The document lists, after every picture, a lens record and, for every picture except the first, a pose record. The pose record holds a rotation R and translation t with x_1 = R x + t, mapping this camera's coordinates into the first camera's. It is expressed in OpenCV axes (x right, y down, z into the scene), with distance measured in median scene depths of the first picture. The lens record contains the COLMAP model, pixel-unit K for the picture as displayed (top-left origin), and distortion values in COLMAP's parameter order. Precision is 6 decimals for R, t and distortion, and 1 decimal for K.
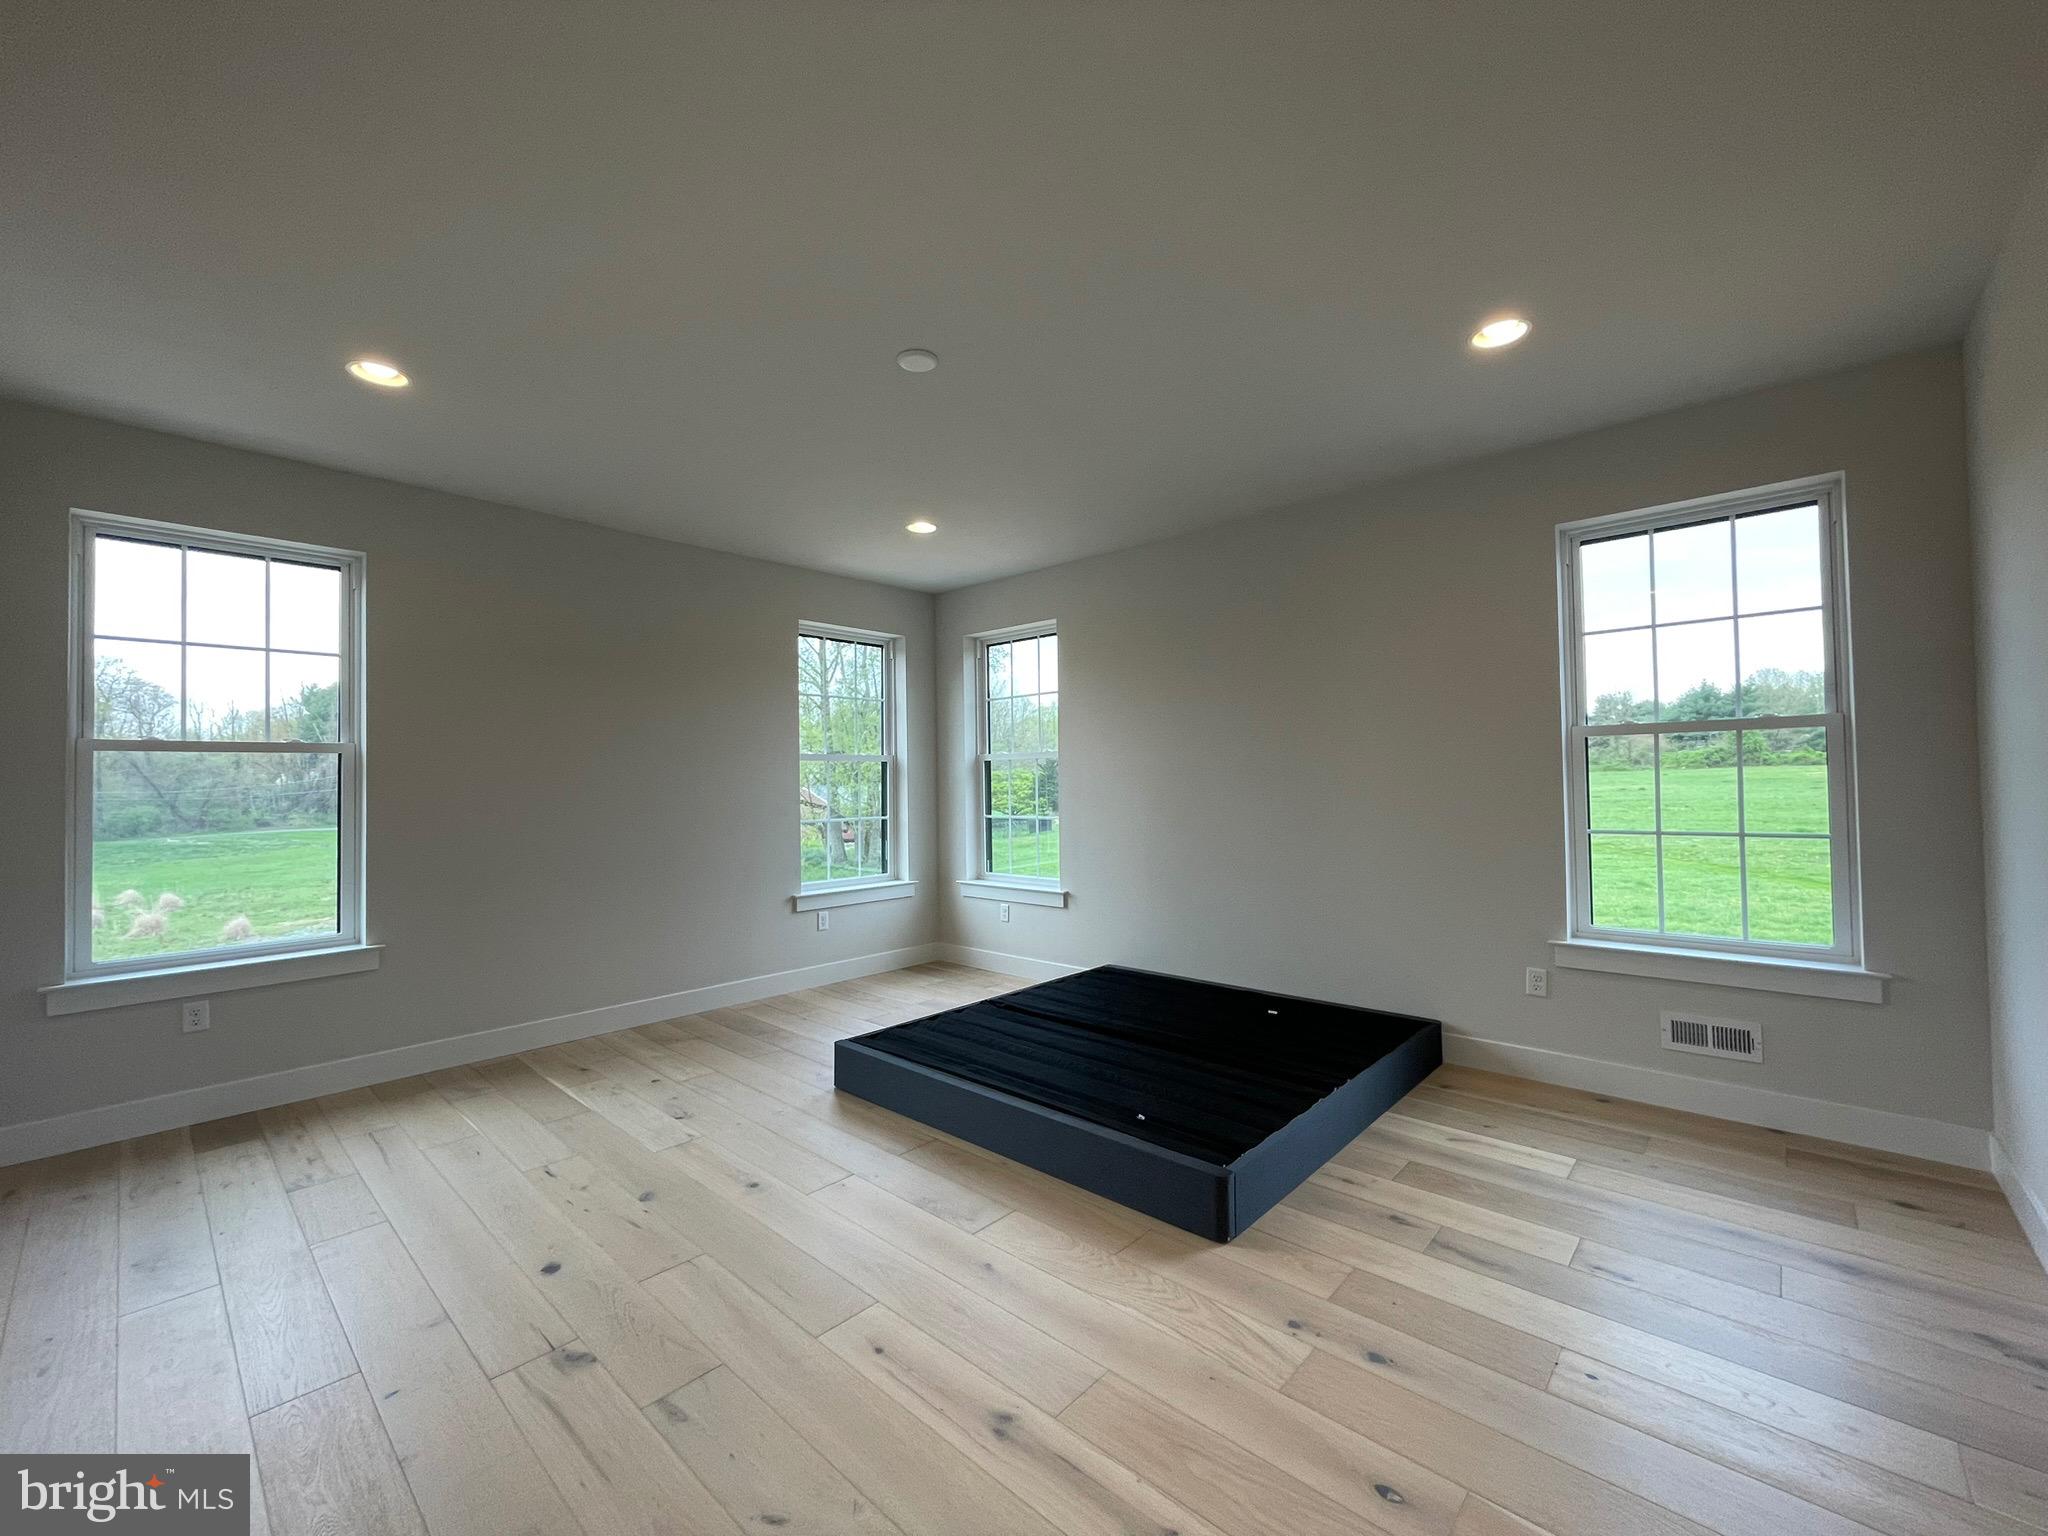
lens RADIAL K [[828.2, 0, 1028.3], [0, 828.2, 748.3], [0, 0, 1]] dist [0.001536, 0.000335]
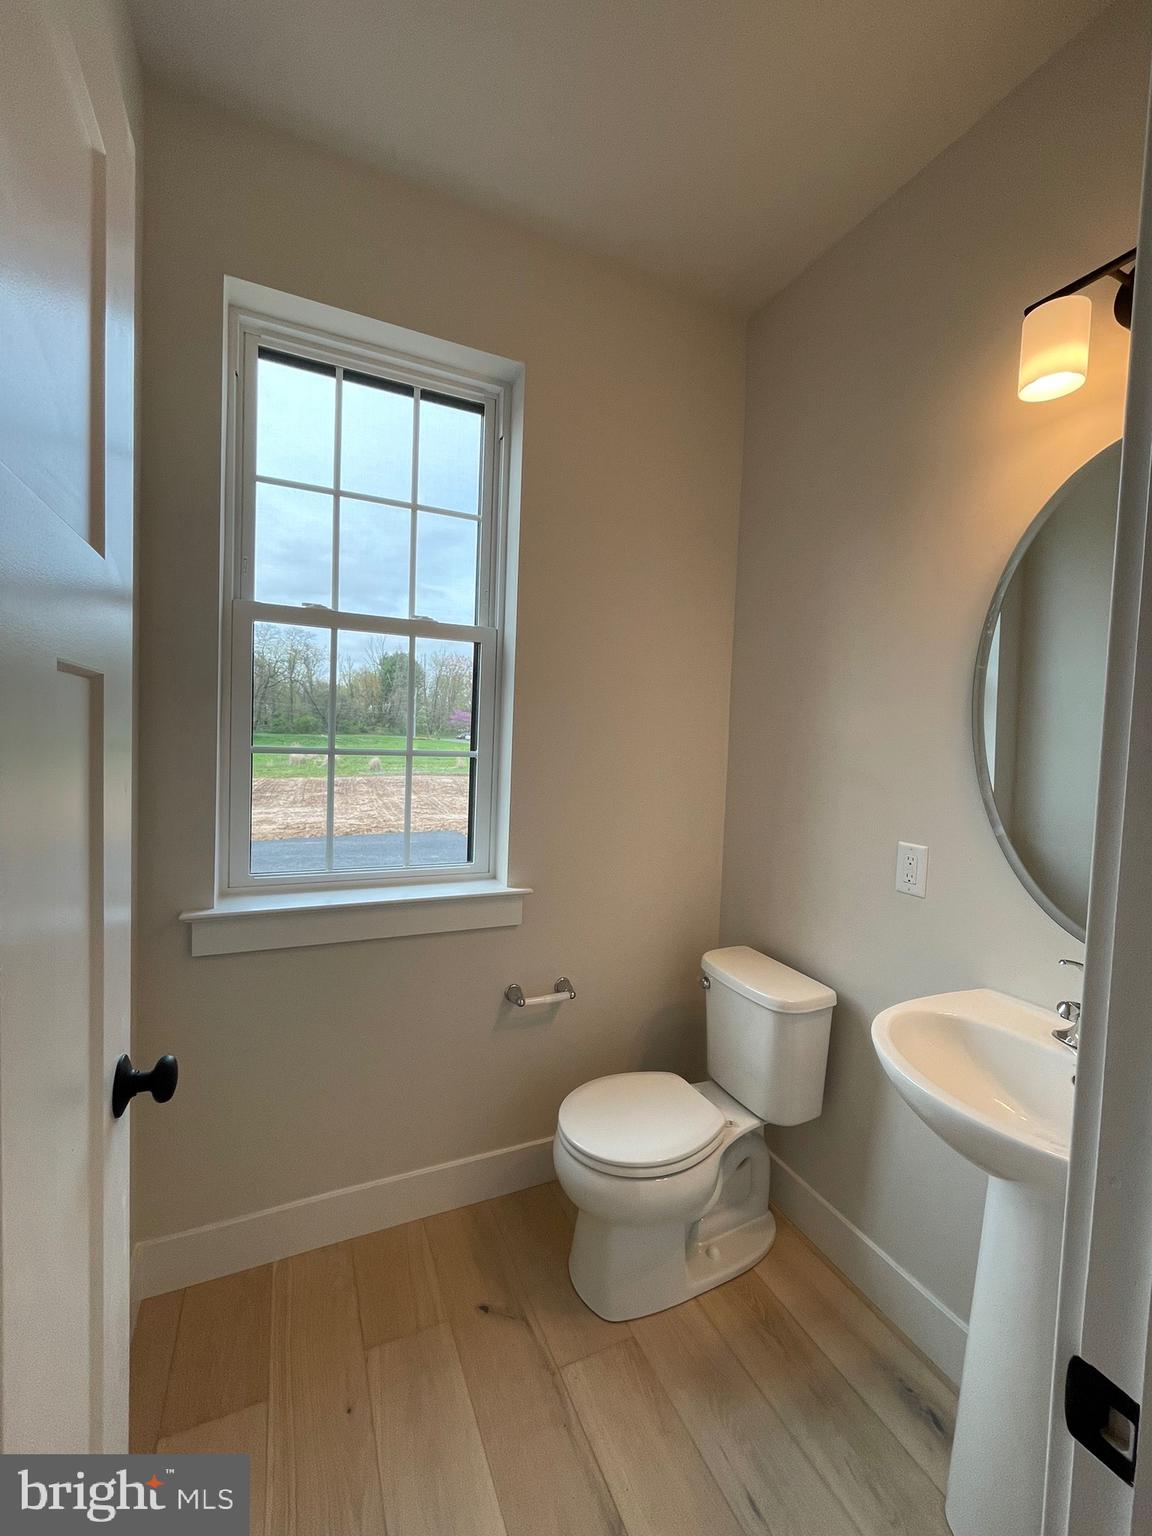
lens RADIAL K [[622.0, 0, 576.0], [0, 622.0, 768.0], [0, 0, 1]] dist [0.001658, 0.000139]
pose [[0.912468, 0.096970, -0.397490, -0.513818], [-0.058020, 0.992358, 0.108902, 0.059043], [0.405013, -0.076307, 0.911121, 0.498589]]
